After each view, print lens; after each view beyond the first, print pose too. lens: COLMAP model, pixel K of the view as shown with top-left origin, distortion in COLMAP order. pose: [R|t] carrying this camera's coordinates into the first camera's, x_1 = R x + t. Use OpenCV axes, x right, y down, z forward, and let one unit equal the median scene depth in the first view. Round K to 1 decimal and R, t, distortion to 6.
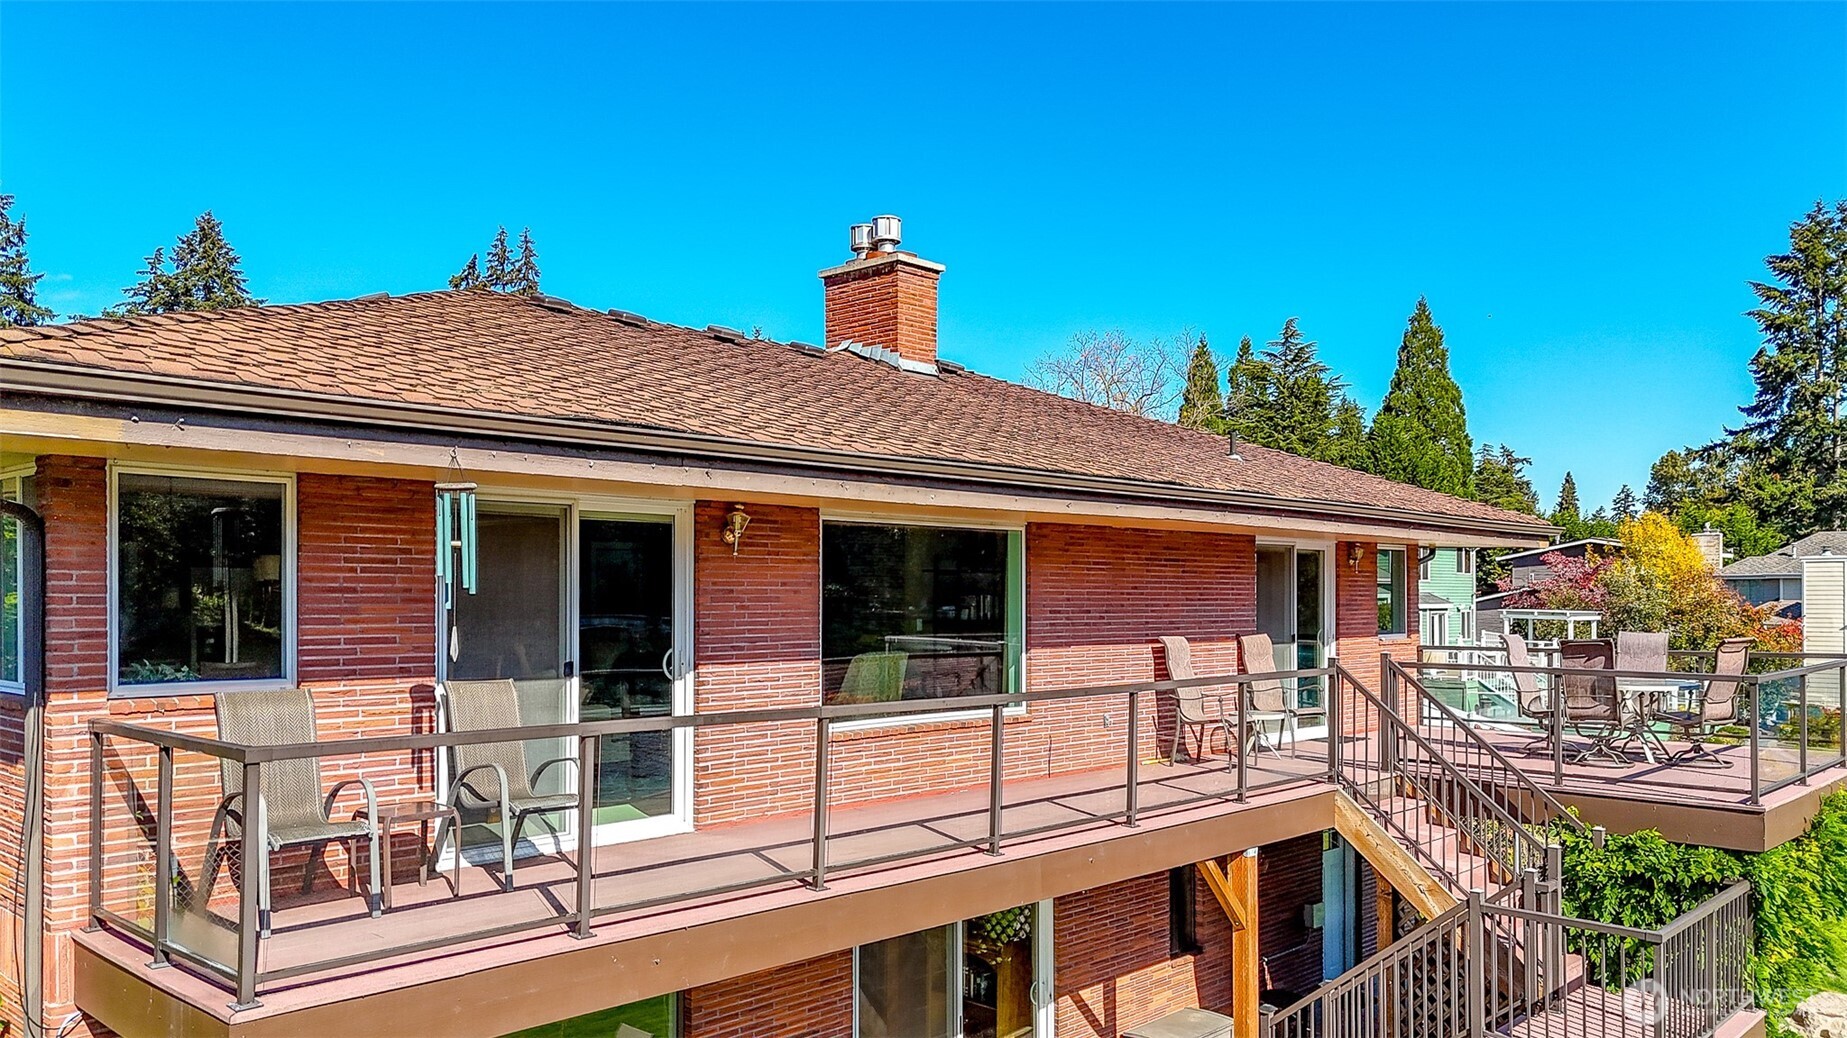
lens RADIAL K [[1333.2, 0, 892.0], [0, 1333.2, 584.9], [0, 0, 1]] dist [0.036704, -0.024989]
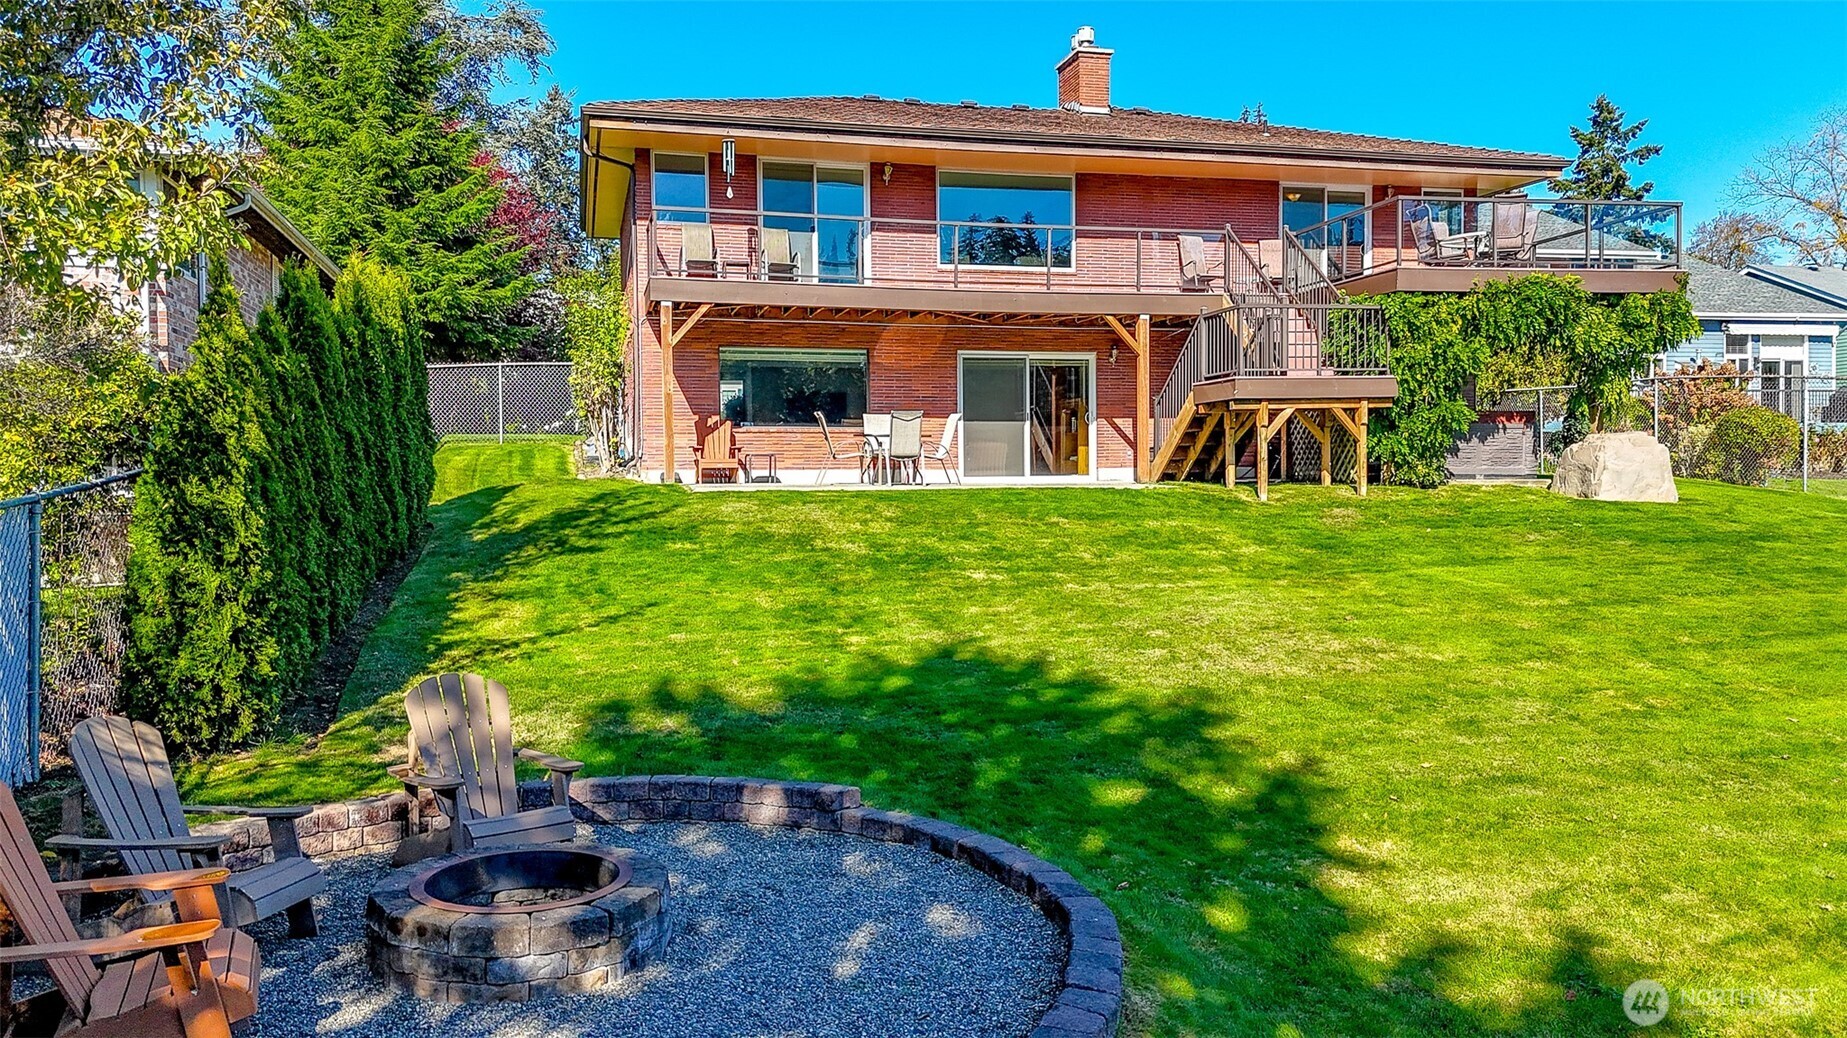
lens RADIAL K [[1333.2, 0, 924.1], [0, 1333.2, 519.3], [0, 0, 1]] dist [0.036704, -0.024989]
pose [[0.841180, 0.010825, -0.540647, 0.093986], [0.008537, 0.999409, 0.033292, 0.037781], [0.540688, -0.032620, 0.840591, -0.075723]]
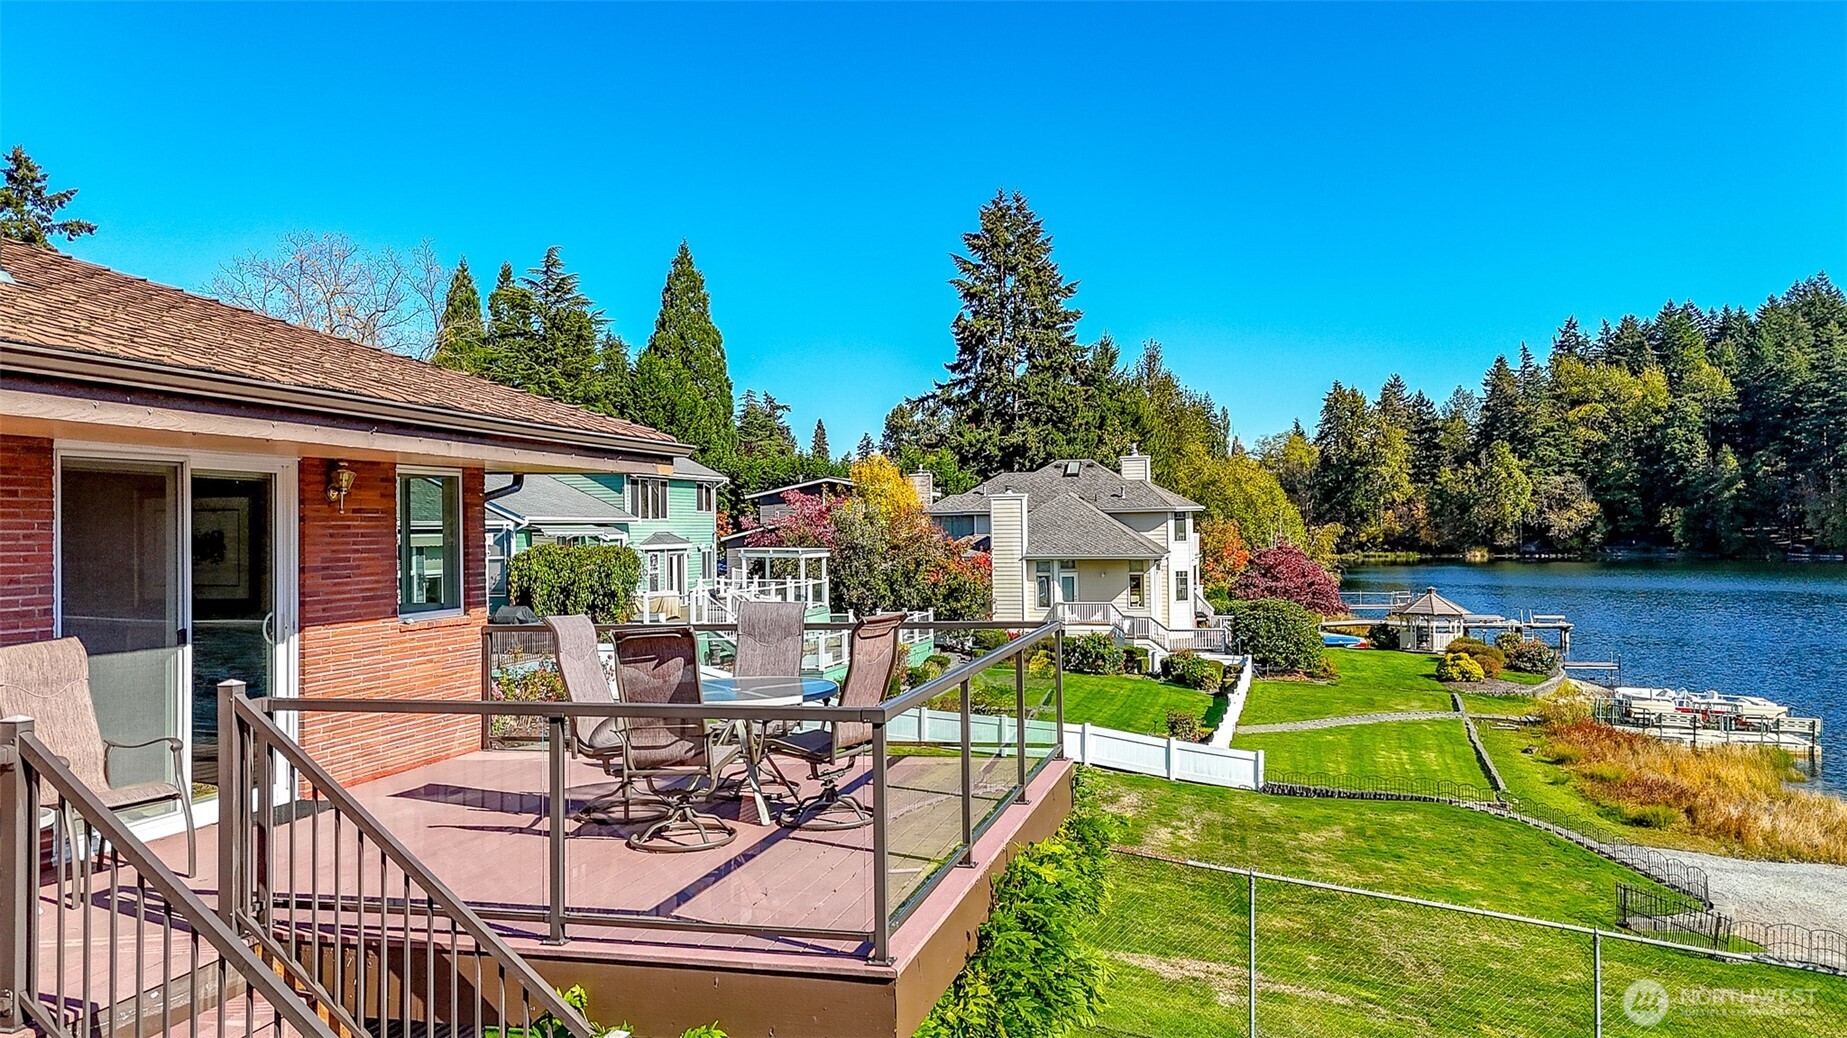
lens RADIAL K [[1333.2, 0, 918.4], [0, 1333.2, 515.9], [0, 0, 1]] dist [0.036704, -0.024989]
pose [[0.859133, -0.007560, 0.511696, 0.034124], [0.010664, 0.999938, -0.003132, -0.000435], [-0.511641, 0.008148, 0.859161, 0.048156]]
